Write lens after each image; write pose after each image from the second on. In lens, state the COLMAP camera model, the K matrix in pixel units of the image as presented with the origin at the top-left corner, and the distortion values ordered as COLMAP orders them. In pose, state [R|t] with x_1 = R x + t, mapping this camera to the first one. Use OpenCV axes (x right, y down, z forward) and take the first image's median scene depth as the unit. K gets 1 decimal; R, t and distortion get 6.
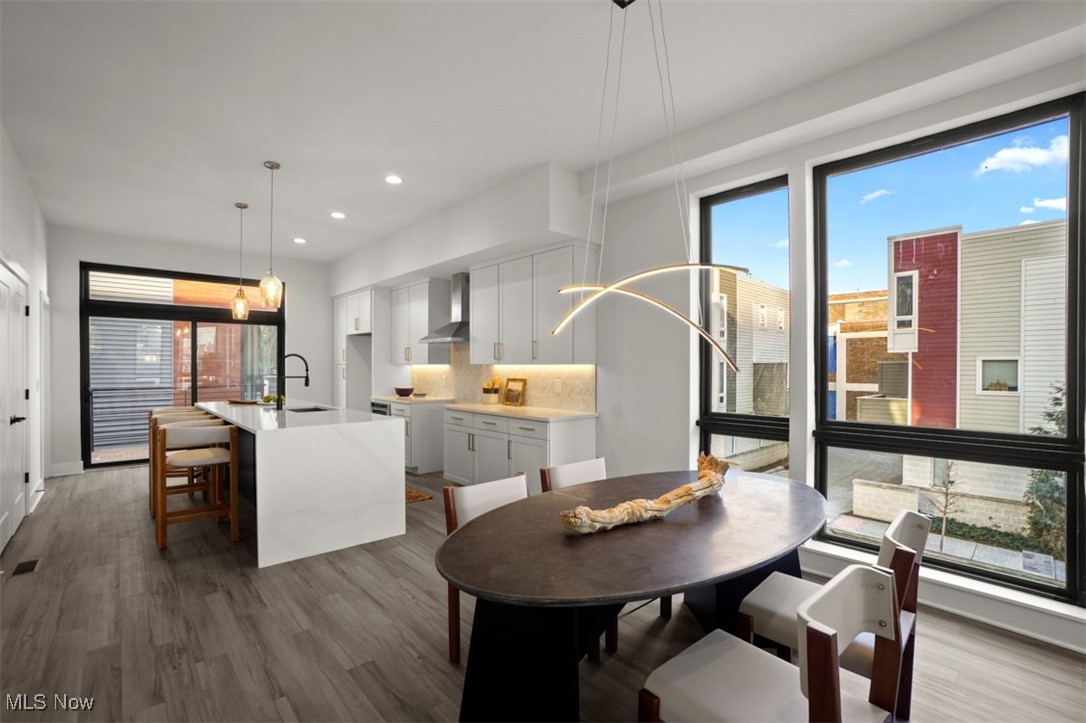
lens RADIAL K [[491.0, 0, 543.0], [0, 491.0, 361.5], [0, 0, 1]] dist [-0.023260, 0.000262]
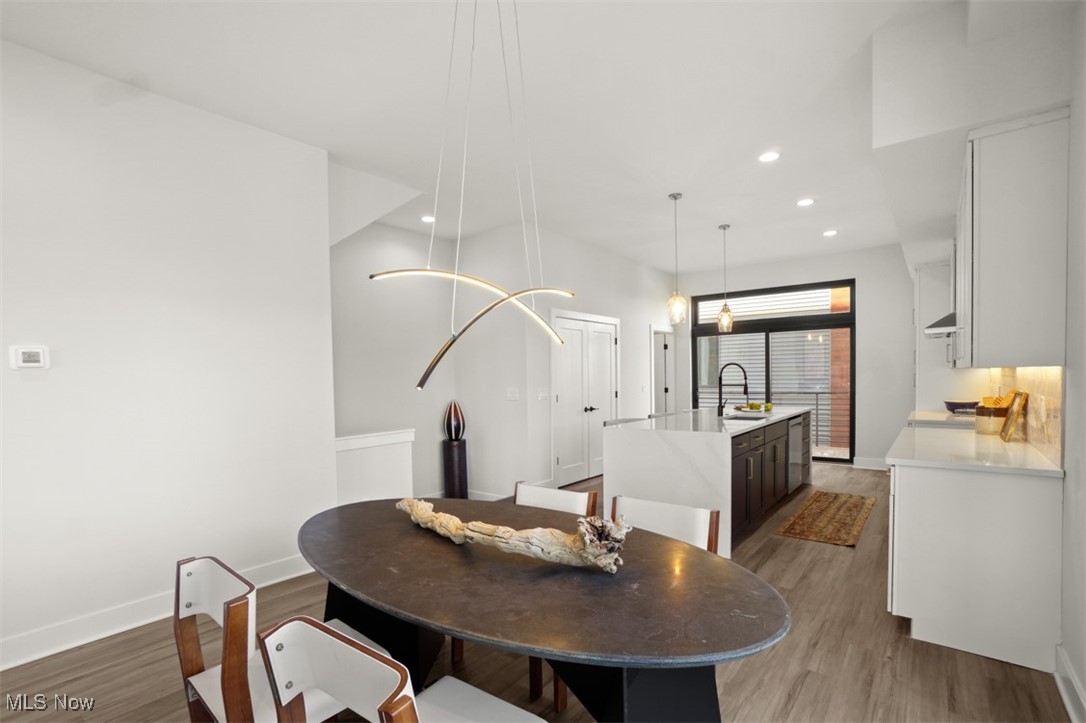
lens RADIAL K [[530.4, 0, 540.4], [0, 530.4, 390.1], [0, 0, 1]] dist [0.000396, 0.000114]
pose [[0.193643, 0.022880, -0.980805, 0.466851], [0.023872, 0.999322, 0.028026, 0.001159], [0.980782, -0.028841, 0.192965, 0.356944]]
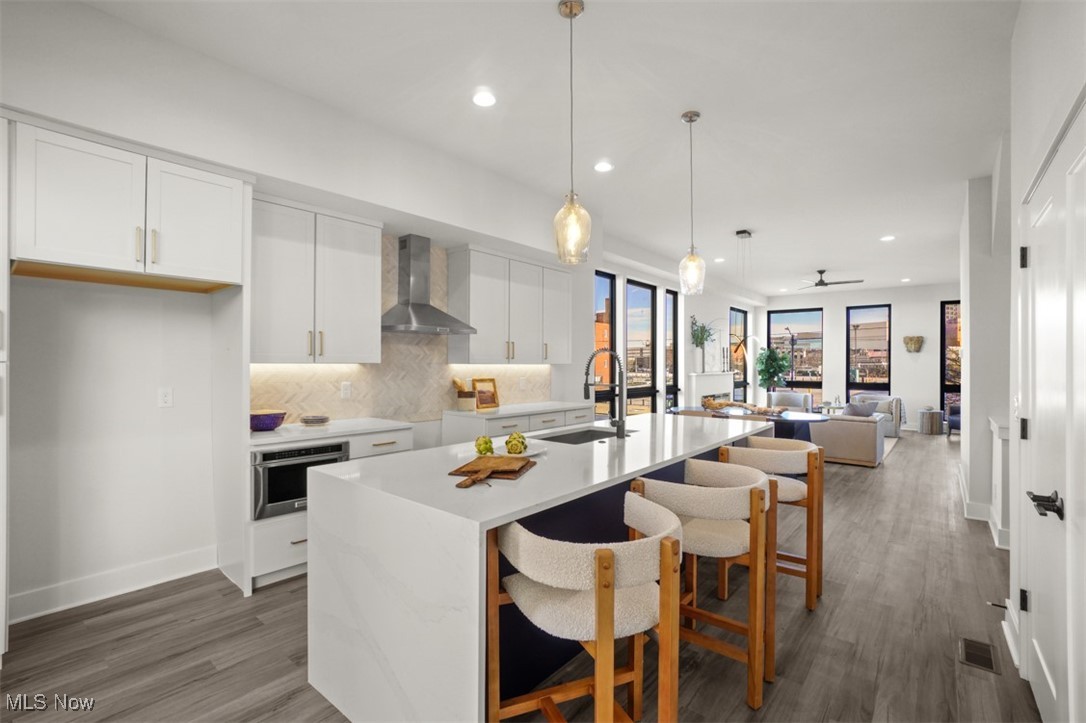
lens RADIAL K [[491.0, 0, 543.0], [0, 491.0, 361.5], [0, 0, 1]] dist [-0.023260, 0.000262]
pose [[-0.146056, 0.002389, 0.989273, -1.045763], [-0.010749, 0.999934, -0.004001, 0.004530], [-0.989218, -0.011218, -0.146021, 1.079053]]
